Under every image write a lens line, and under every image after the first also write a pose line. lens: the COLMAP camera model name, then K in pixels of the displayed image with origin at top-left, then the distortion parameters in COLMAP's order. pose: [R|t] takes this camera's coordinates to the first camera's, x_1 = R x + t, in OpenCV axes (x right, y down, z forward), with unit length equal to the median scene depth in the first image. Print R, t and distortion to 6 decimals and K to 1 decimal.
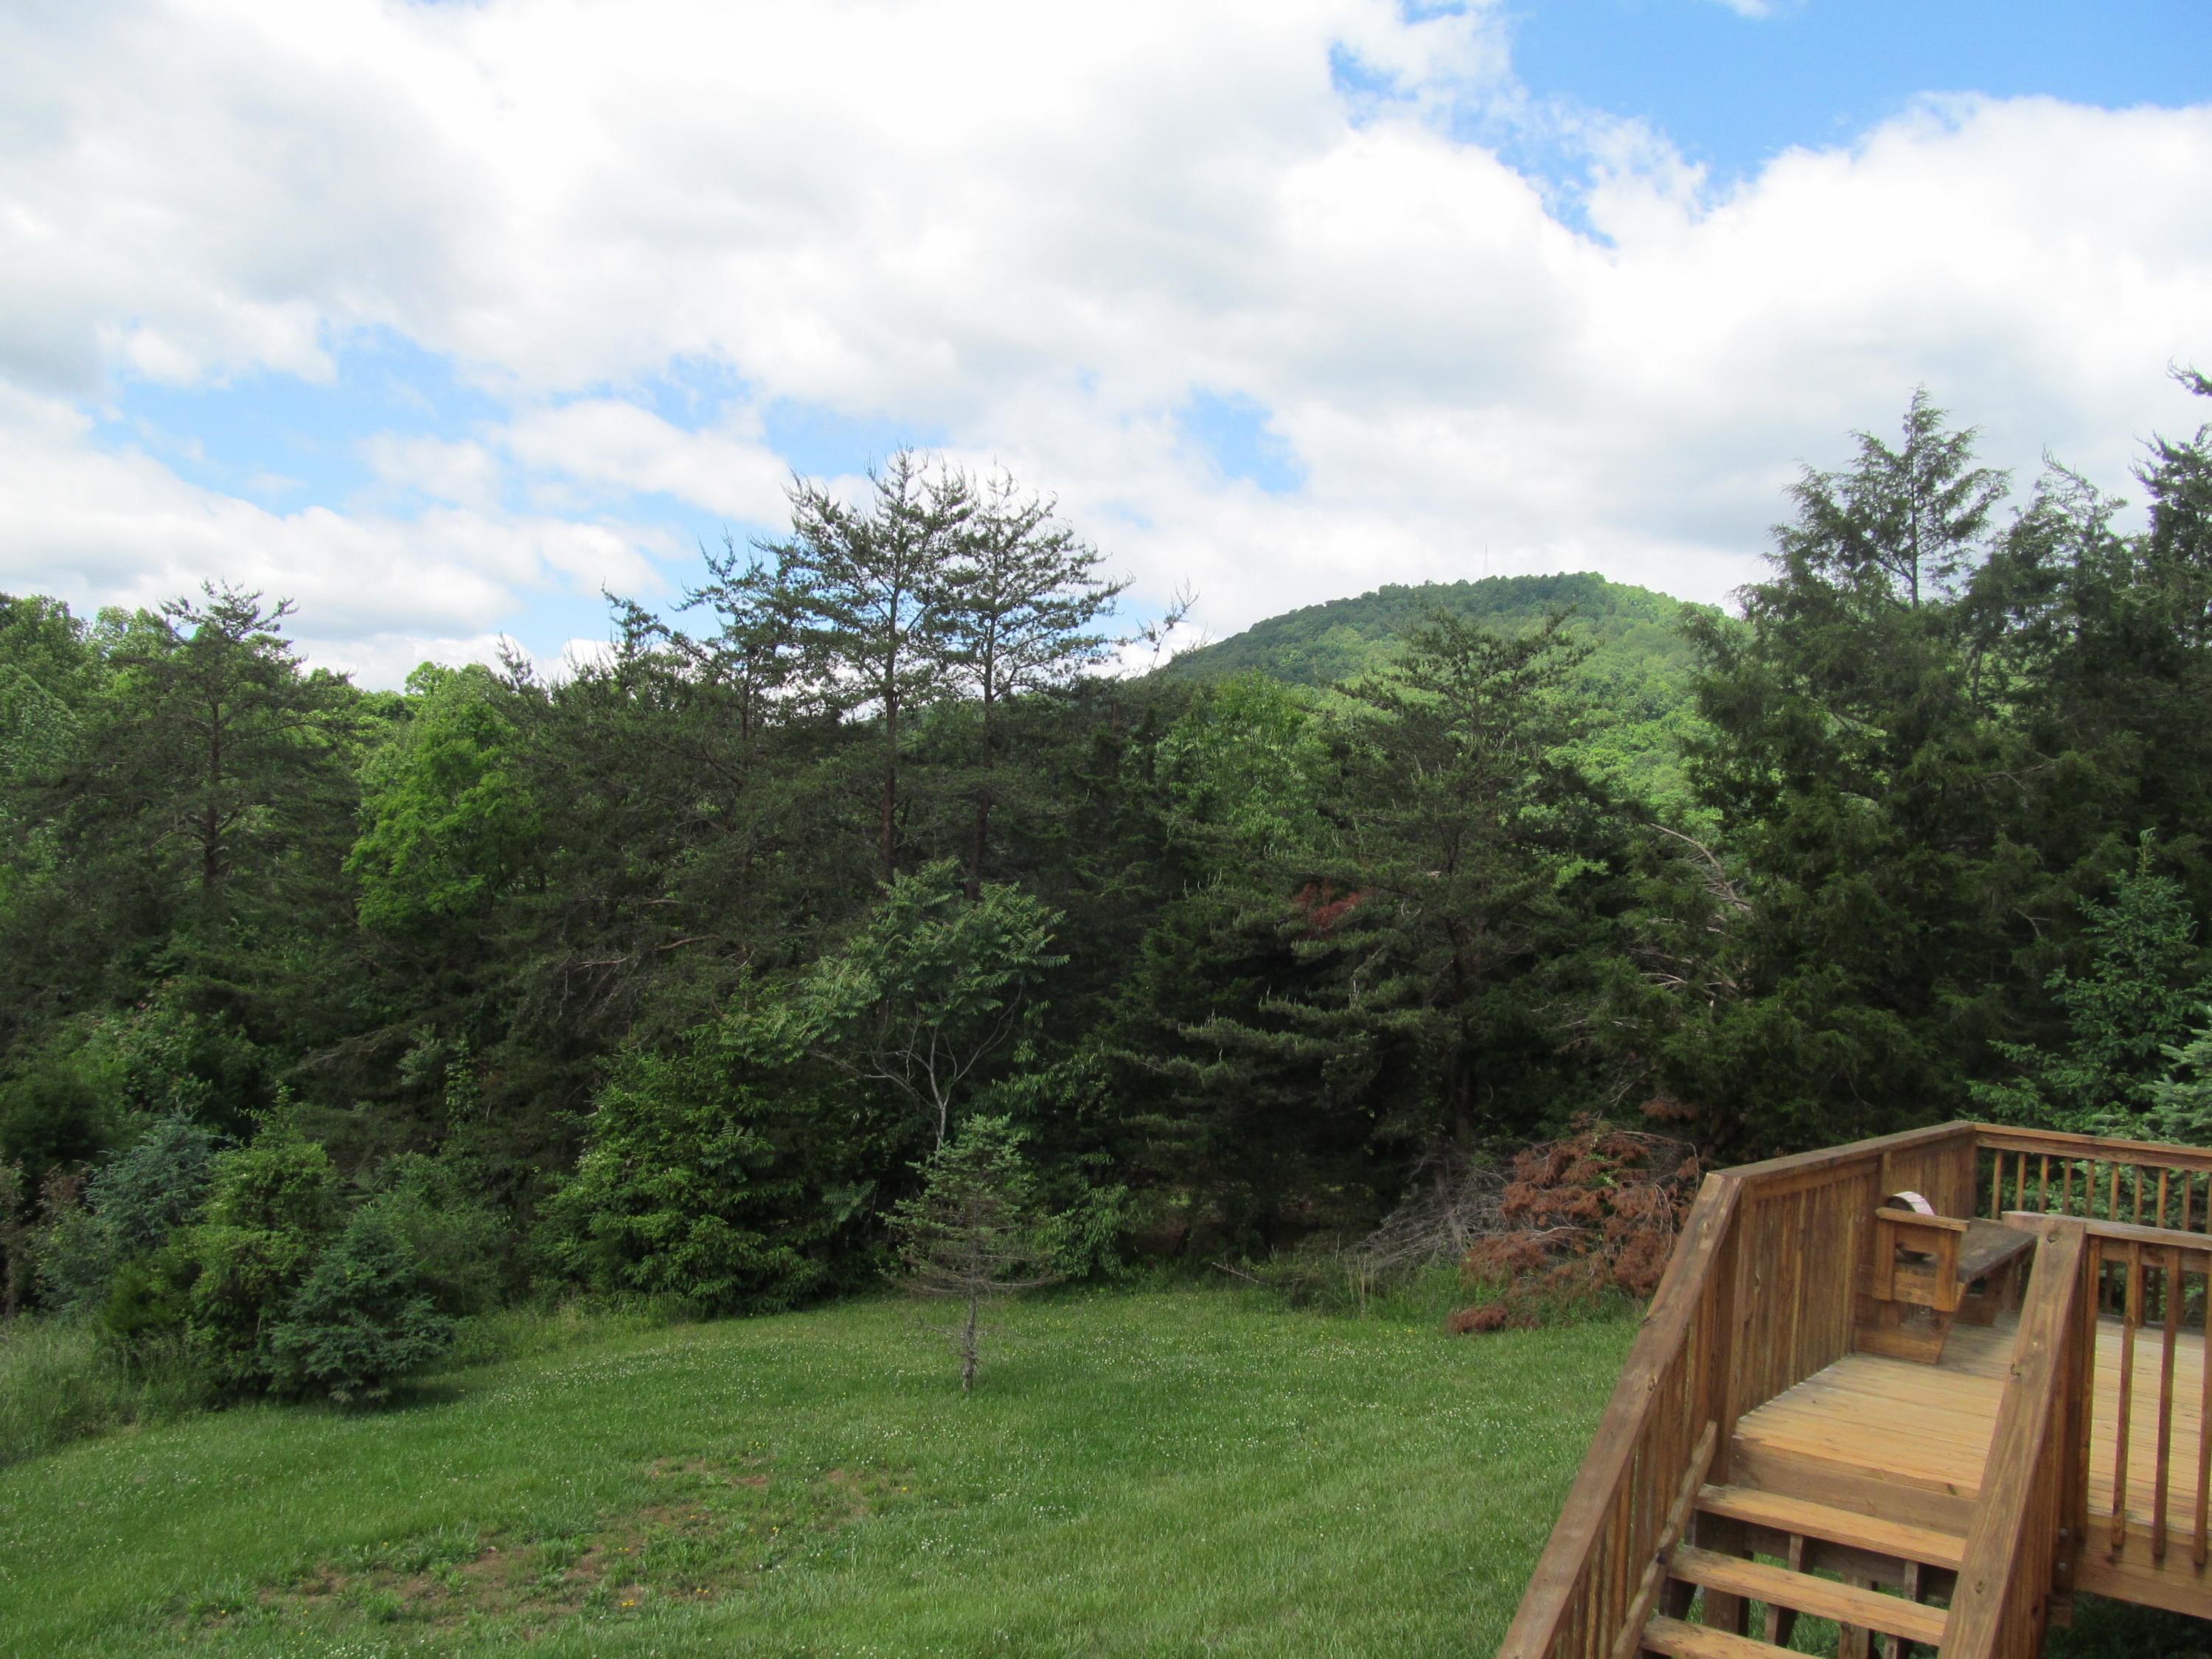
lens RADIAL K [[1833.5, 0, 1106.0], [0, 1833.5, 829.5], [0, 0, 1]] dist [-0.074315, 0.050694]
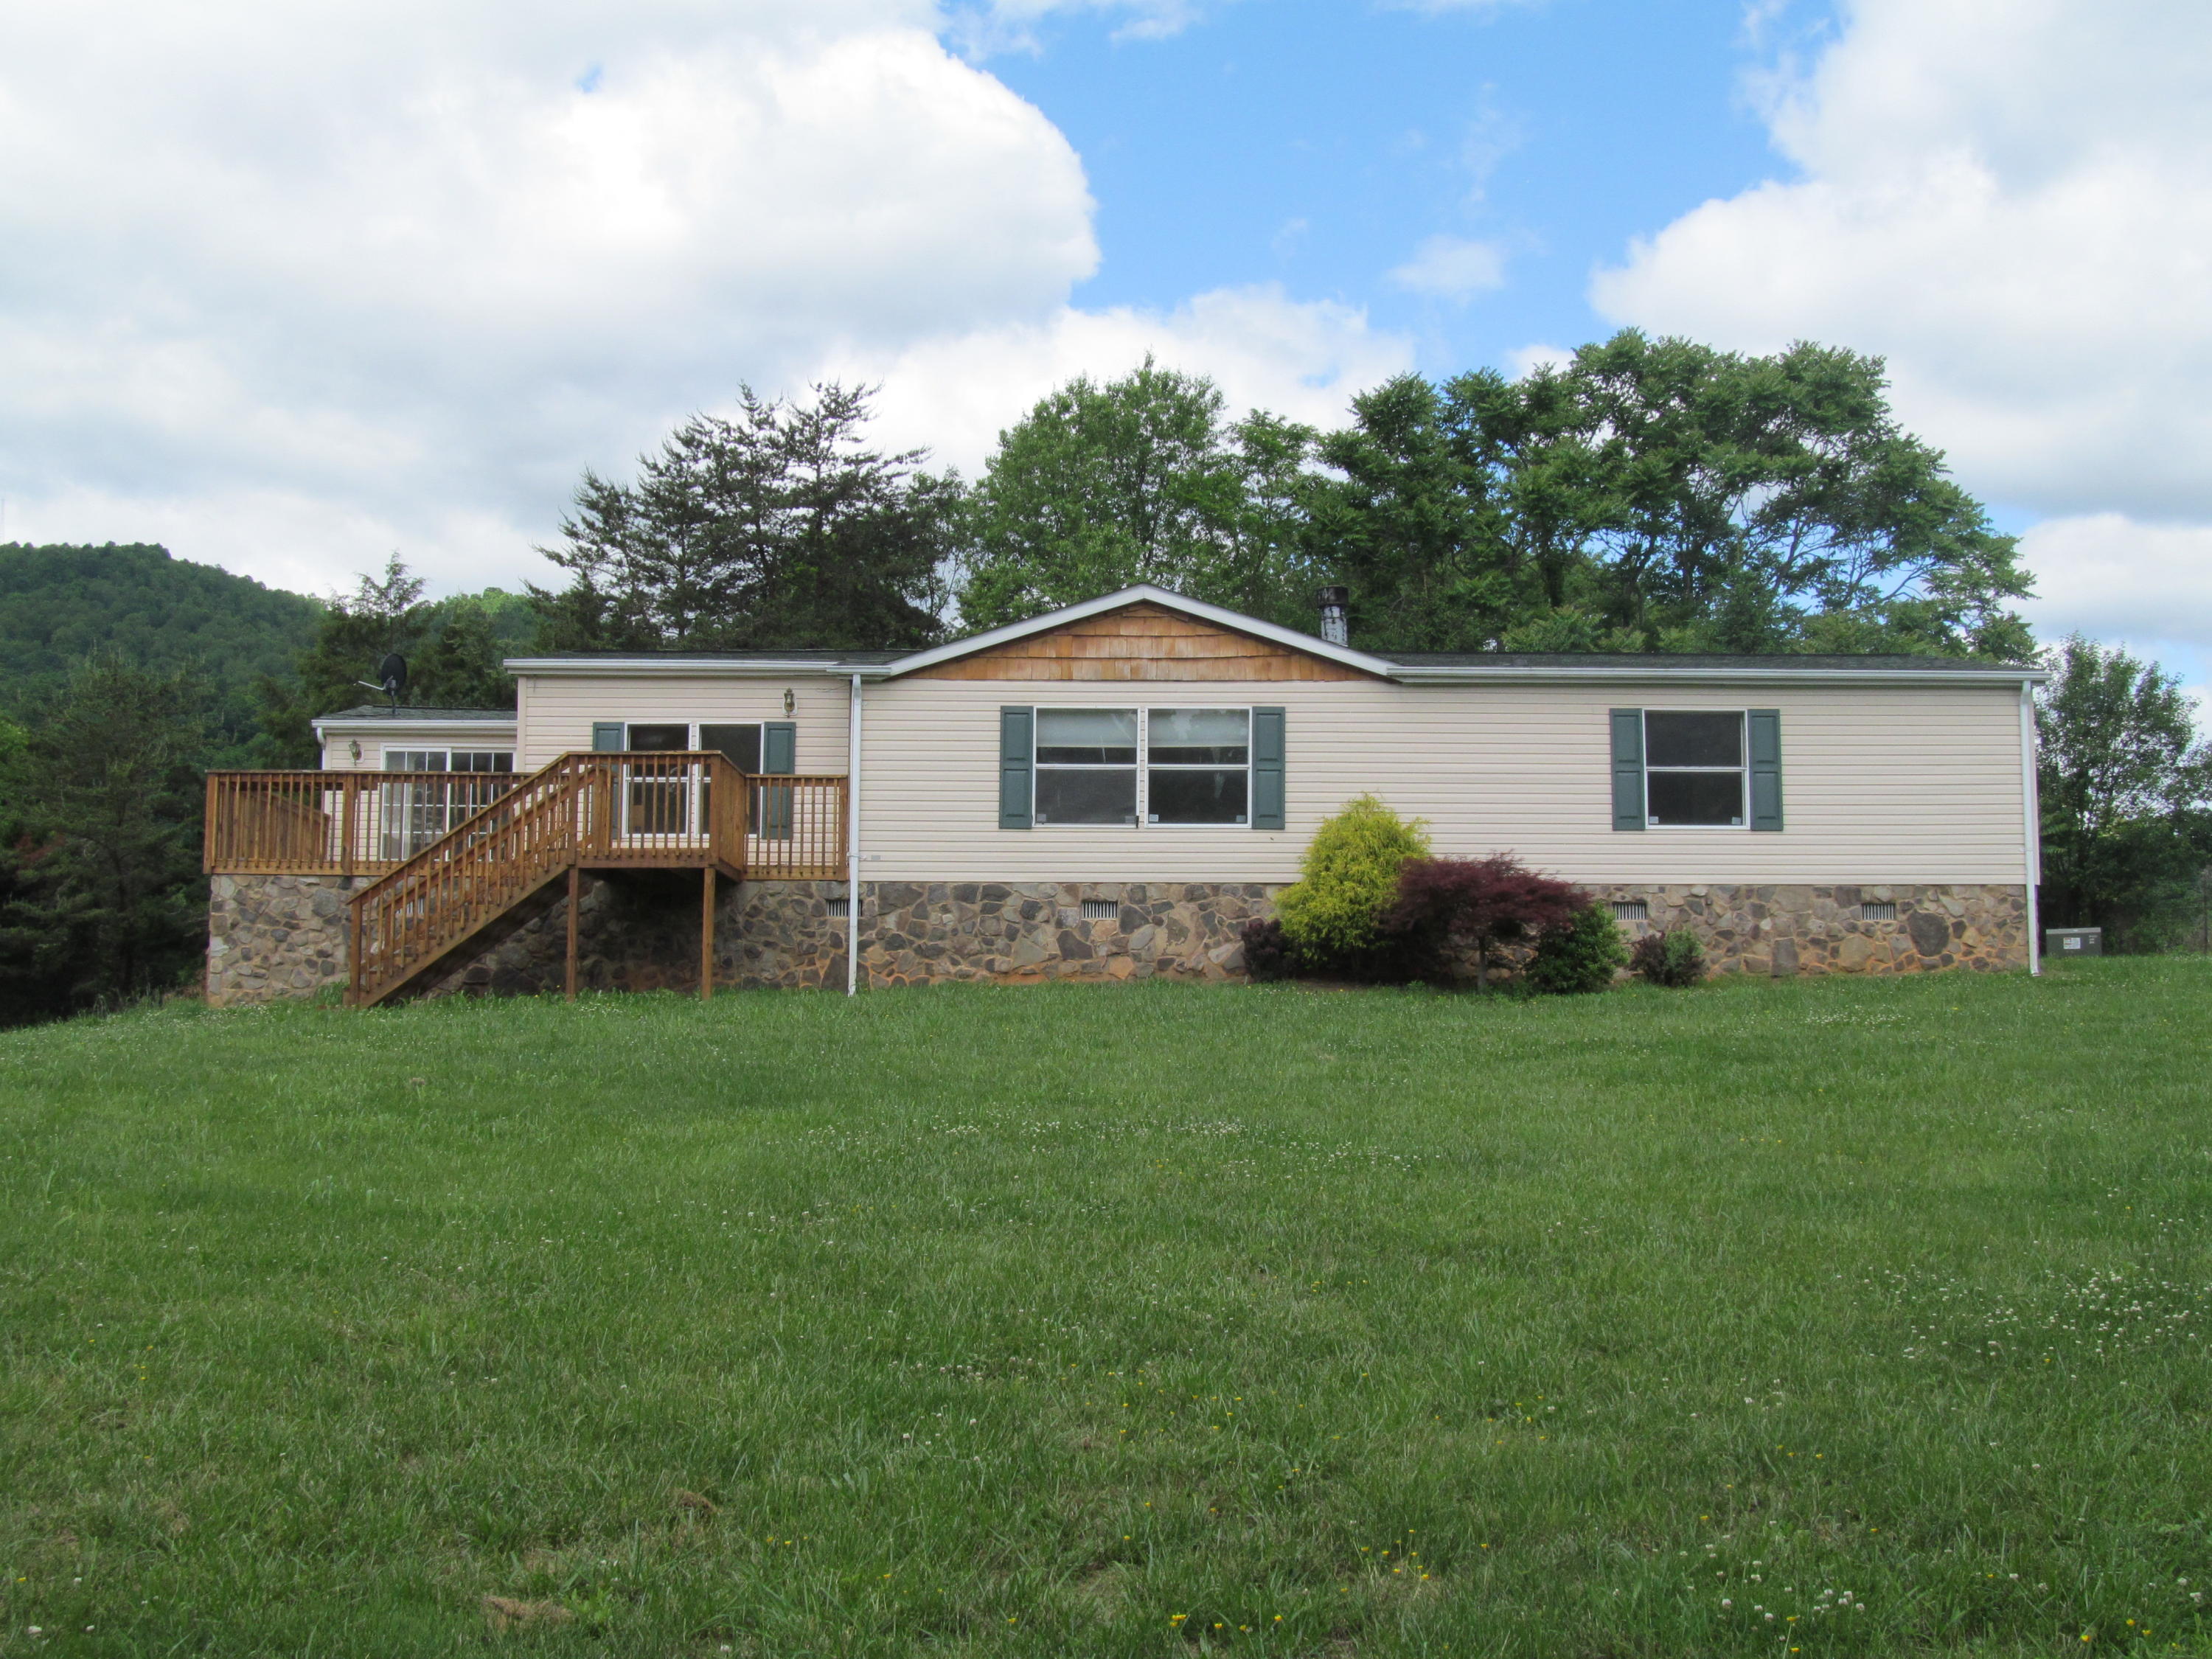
lens RADIAL K [[2511.6, 0, 1106.0], [0, 2511.6, 829.5], [0, 0, 1]] dist [-0.070037, 0.000780]
pose [[0.809684, -0.001820, 0.586864, -0.401478], [0.017617, 0.999620, -0.021205, 0.087812], [-0.586602, 0.027508, 0.809408, -1.323667]]
